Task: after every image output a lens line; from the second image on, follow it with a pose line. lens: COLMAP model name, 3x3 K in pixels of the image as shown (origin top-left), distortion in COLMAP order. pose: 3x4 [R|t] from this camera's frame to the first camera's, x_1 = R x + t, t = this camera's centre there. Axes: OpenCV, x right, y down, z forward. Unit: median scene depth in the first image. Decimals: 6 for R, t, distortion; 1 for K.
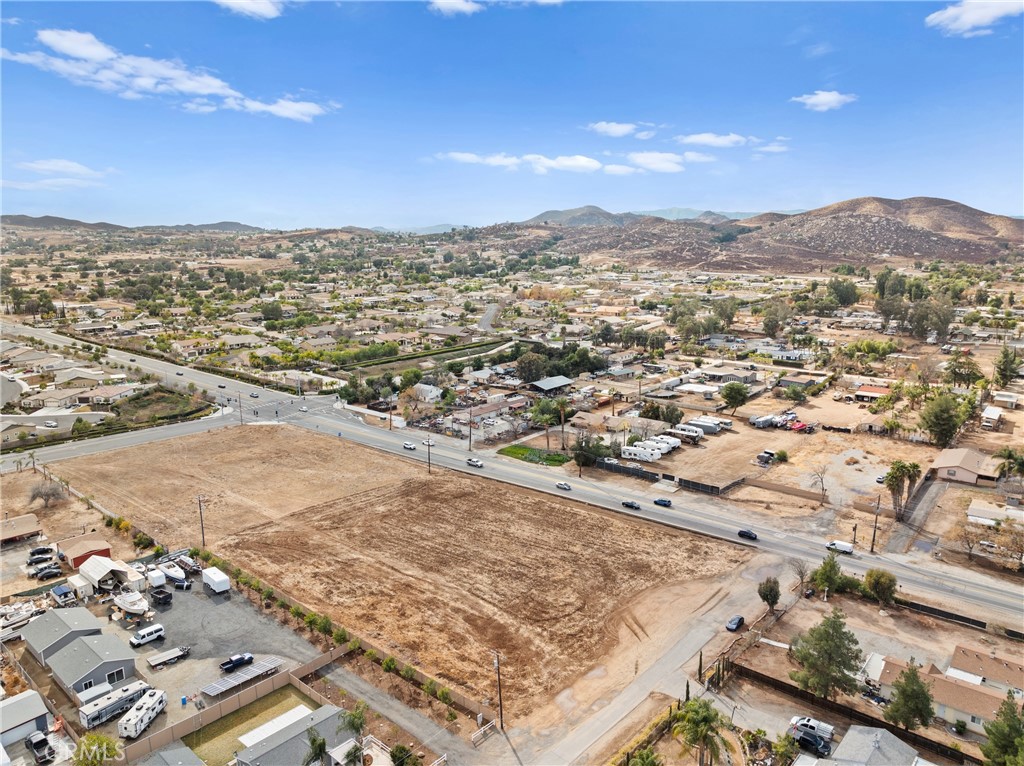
lens RADIAL K [[714.7, 0, 522.6], [0, 714.7, 379.7], [0, 0, 1]] dist [-0.029070, -0.005785]
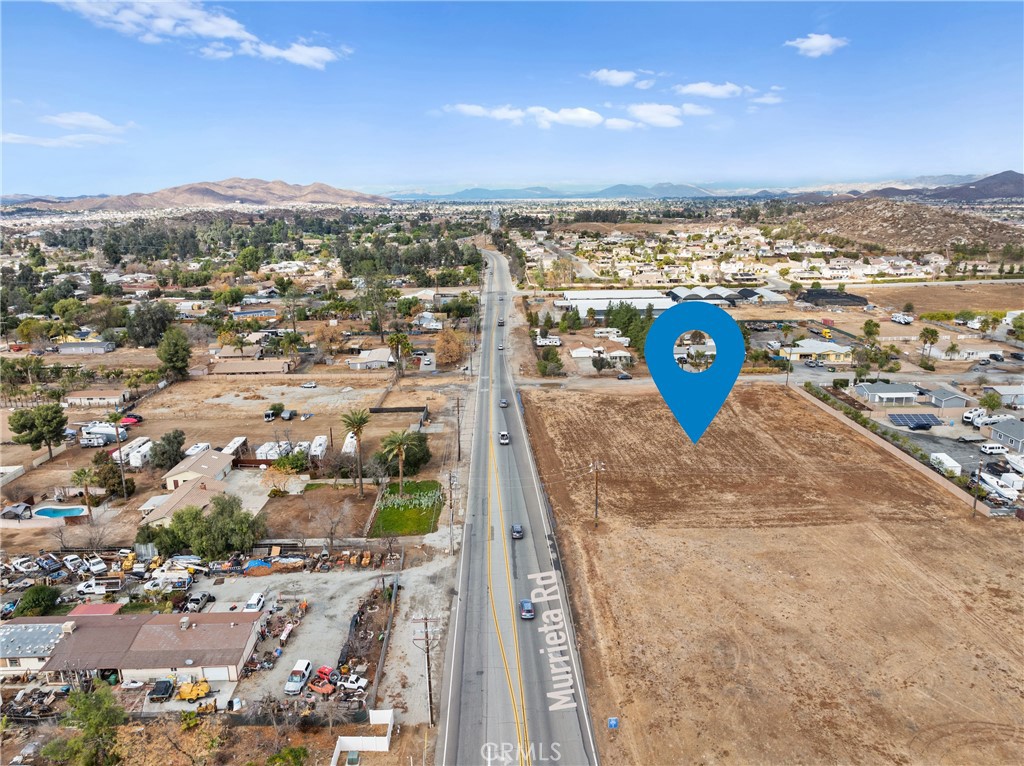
lens RADIAL K [[724.0, 0, 511.4], [0, 724.0, 361.1], [0, 0, 1]] dist [-0.030328, -0.006110]
pose [[-0.661060, -0.148938, 0.735402, -0.537393], [0.166404, 0.926595, 0.337242, -0.226976], [-0.731648, 0.345311, -0.587751, 1.436429]]
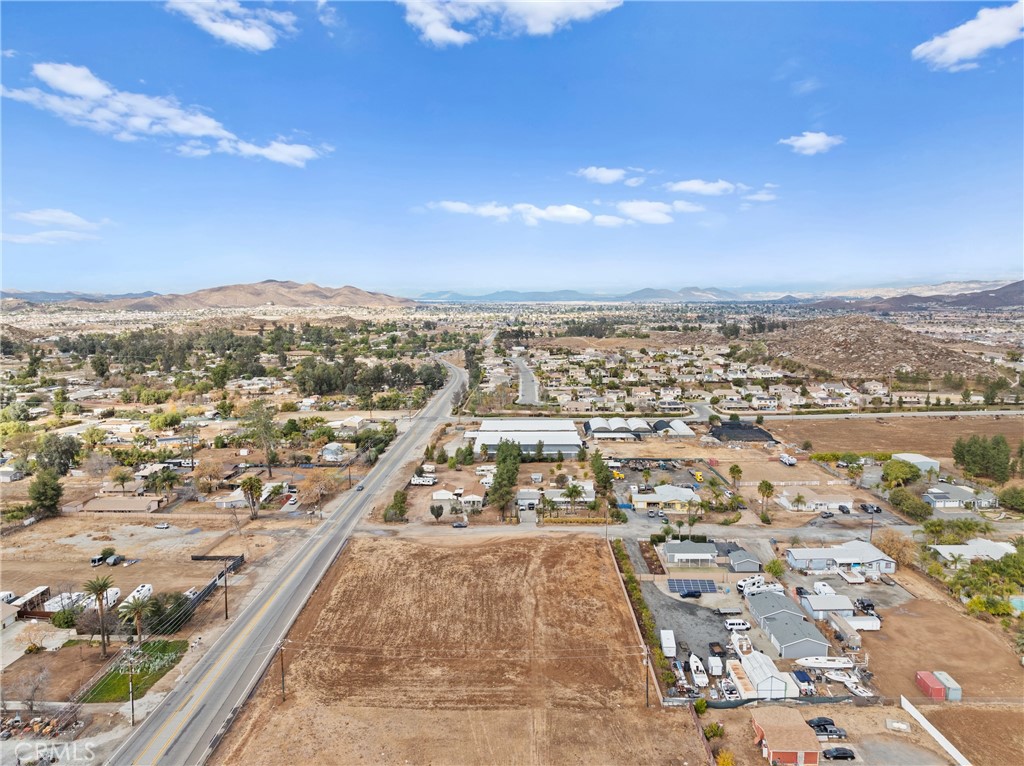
lens RADIAL K [[724.0, 0, 511.4], [0, 724.0, 361.1], [0, 0, 1]] dist [-0.030328, -0.006110]
pose [[-0.628117, -0.054571, 0.776203, -0.779719], [0.163856, 0.965893, 0.200503, -0.272405], [-0.760671, 0.253125, -0.597753, 1.214962]]
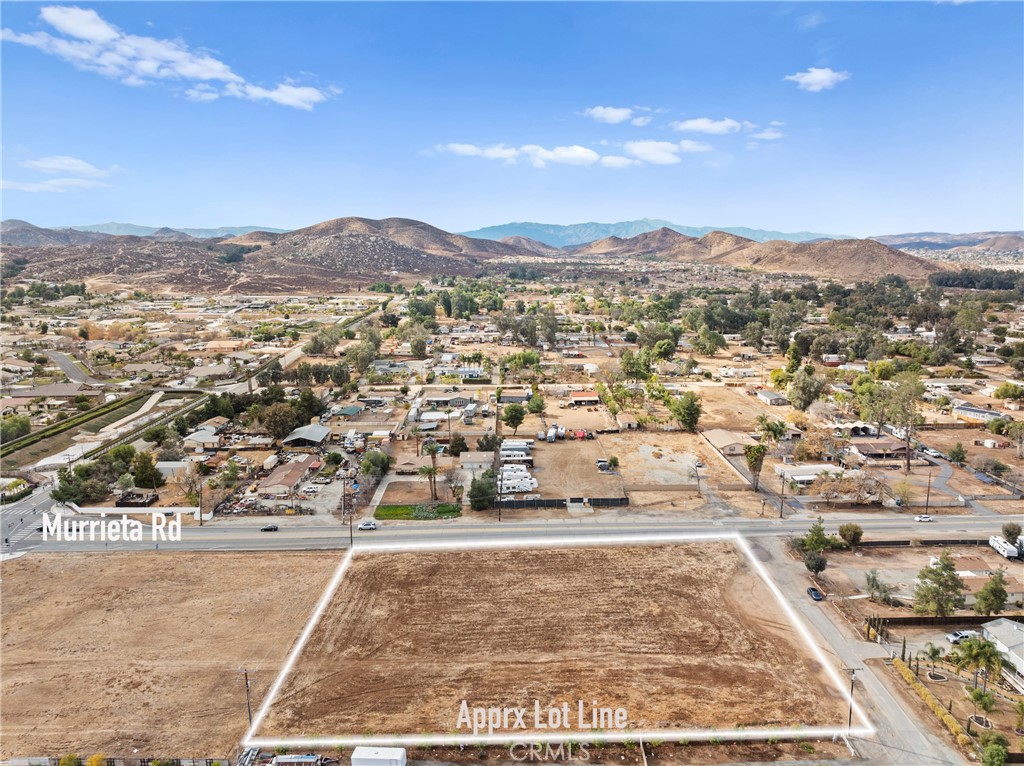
lens RADIAL K [[732.5, 0, 520.0], [0, 732.5, 378.0], [0, 0, 1]] dist [-0.031629, -0.004780]
pose [[0.757935, -0.113881, 0.642313, -0.535489], [0.132842, 0.990956, 0.018940, -0.074037], [-0.638661, 0.070971, 0.766208, 0.214408]]
